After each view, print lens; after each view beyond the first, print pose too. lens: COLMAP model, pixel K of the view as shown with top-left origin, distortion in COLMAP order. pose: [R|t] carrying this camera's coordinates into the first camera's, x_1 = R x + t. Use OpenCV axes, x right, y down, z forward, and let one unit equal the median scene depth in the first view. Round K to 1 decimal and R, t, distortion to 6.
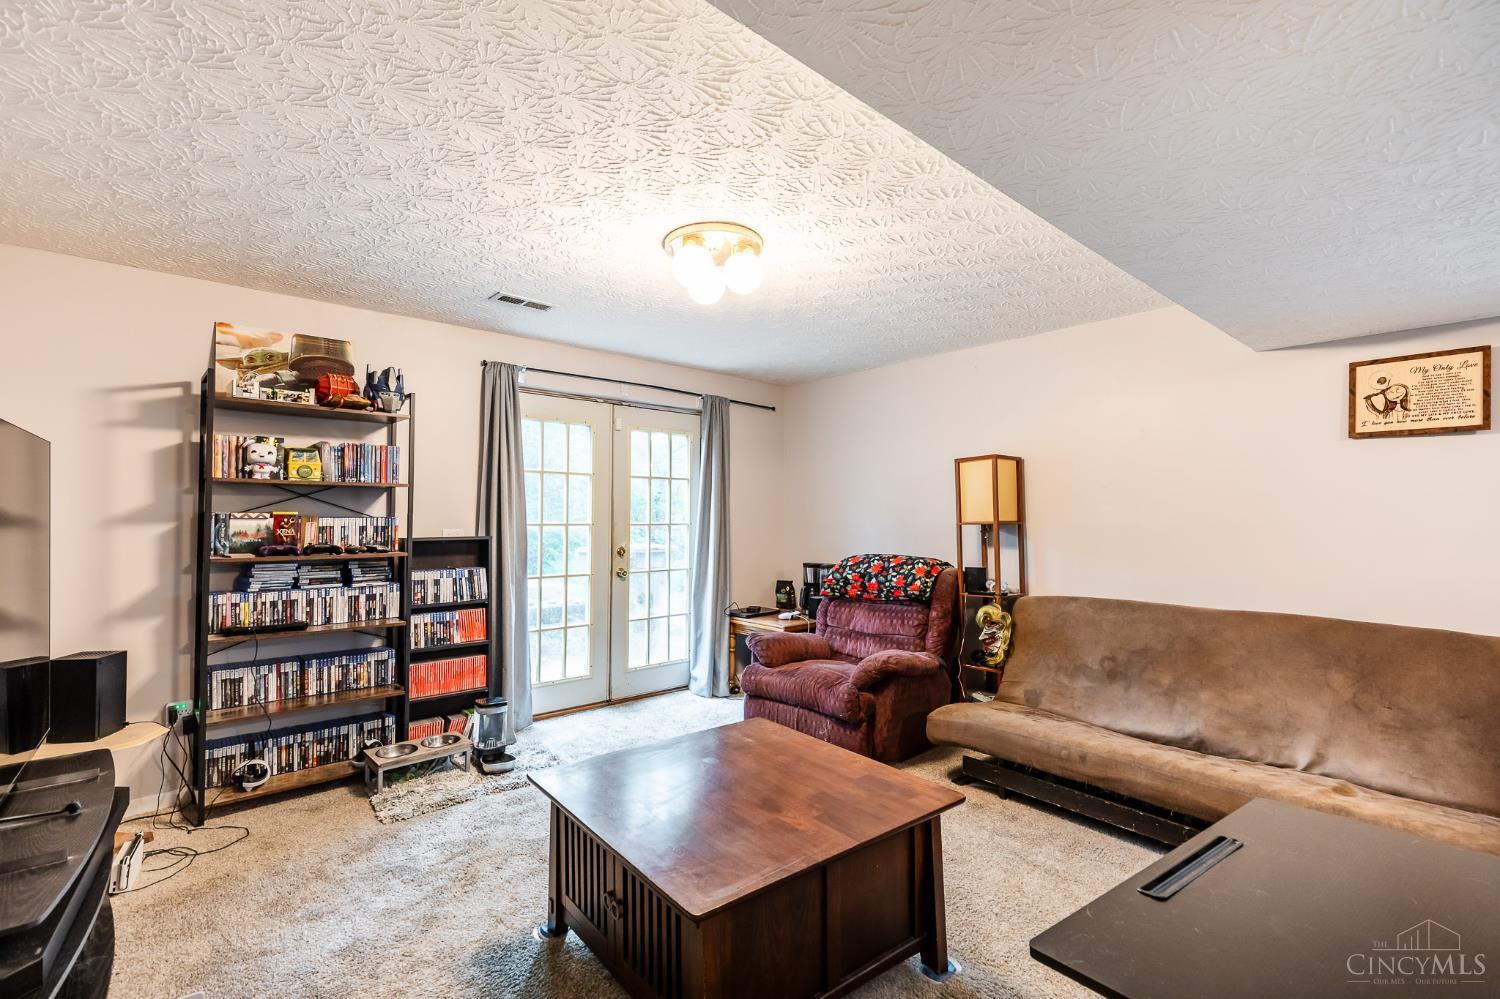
lens RADIAL K [[669.5, 0, 746.7], [0, 669.5, 502.2], [0, 0, 1]] dist [0.004073, 0.000167]
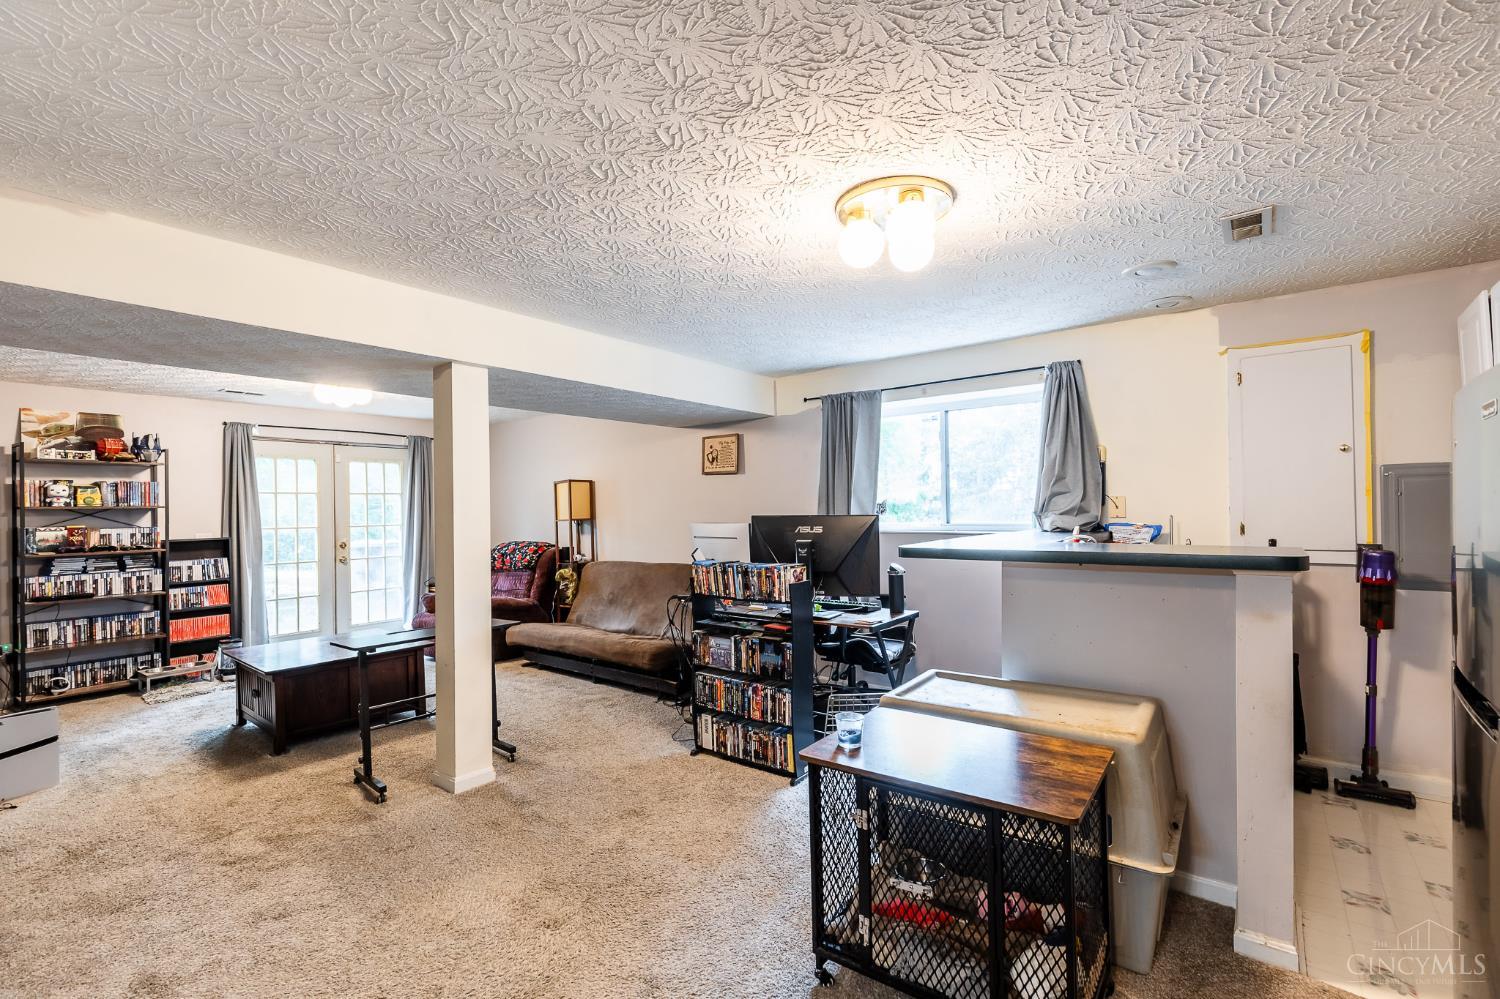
lens RADIAL K [[669.5, 0, 746.7], [0, 669.5, 502.2], [0, 0, 1]] dist [0.004073, 0.000167]
pose [[0.979798, -0.020982, 0.198886, 0.544376], [0.018926, 0.999746, 0.012231, -0.030232], [-0.199092, -0.008220, 0.979946, -0.859873]]
